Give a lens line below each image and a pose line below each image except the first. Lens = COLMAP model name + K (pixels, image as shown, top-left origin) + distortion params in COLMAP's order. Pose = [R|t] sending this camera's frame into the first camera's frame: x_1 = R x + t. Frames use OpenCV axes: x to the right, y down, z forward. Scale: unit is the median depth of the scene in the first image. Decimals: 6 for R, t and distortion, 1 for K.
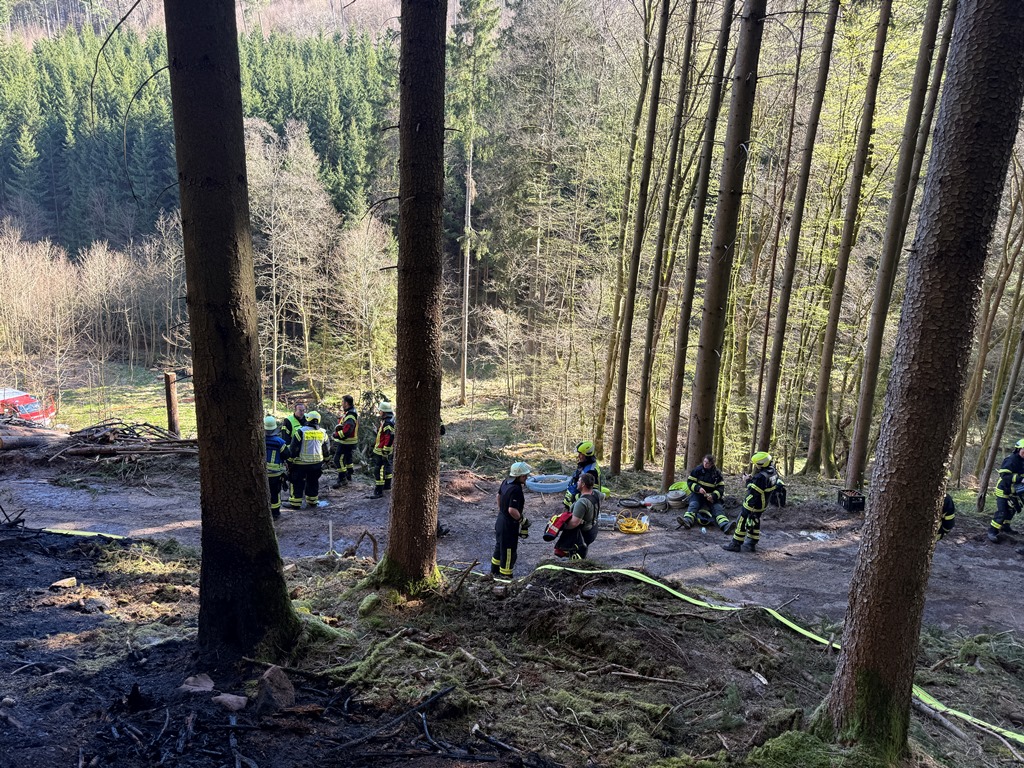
lens RADIAL K [[724.4, 0, 513.7], [0, 724.4, 387.0], [0, 0, 1]] dist [0.009586, -0.010463]
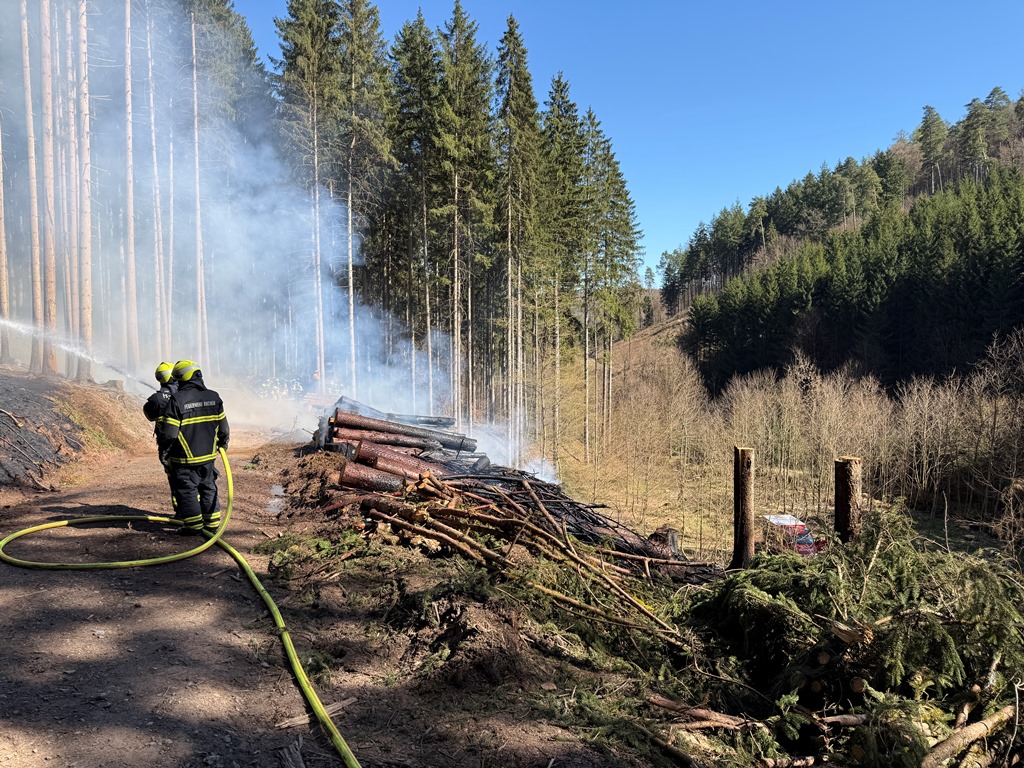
lens RADIAL K [[724.4, 0, 510.6], [0, 724.4, 382.7], [0, 0, 1]] dist [0.009586, -0.010463]
pose [[0.464909, -0.013233, -0.885260, -0.027786], [-0.190732, 0.974913, -0.114739, 0.014704], [0.864570, 0.222191, 0.450722, 0.284284]]
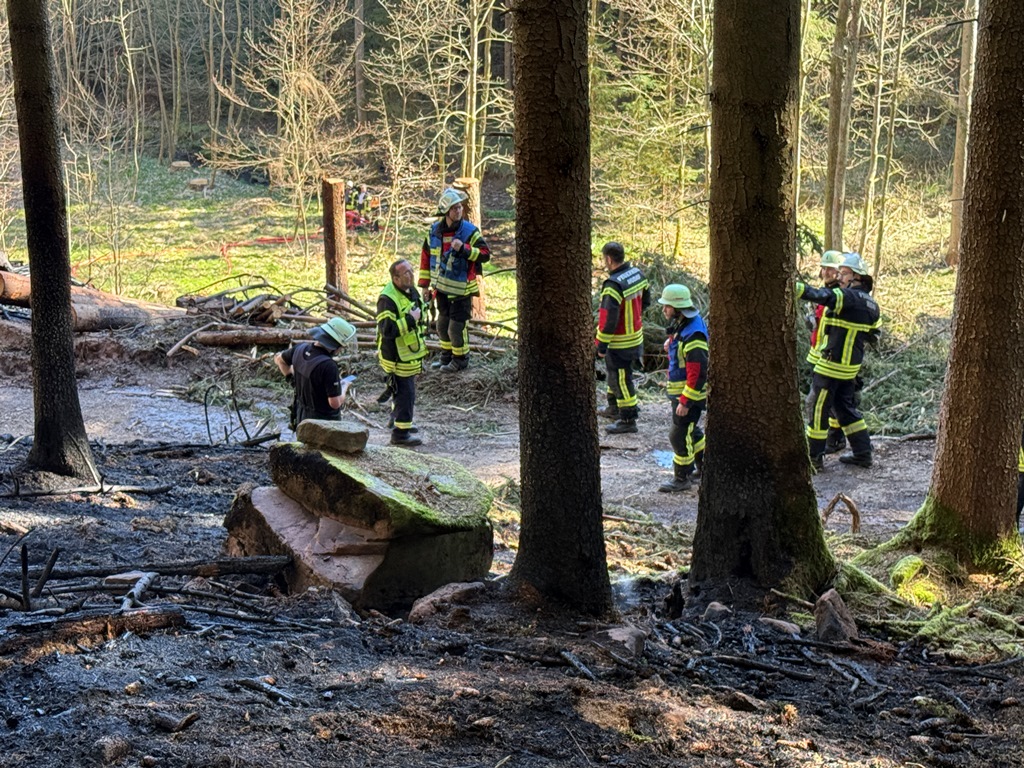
lens RADIAL K [[1999.9, 0, 512.6], [0, 1999.9, 382.3], [0, 0, 1]] dist [0.122470, 0.000000]
pose [[0.960441, 0.035269, -0.276241, -0.004235], [-0.012211, 0.996327, 0.084753, -0.000178], [0.278215, -0.078028, 0.957344, -0.056486]]
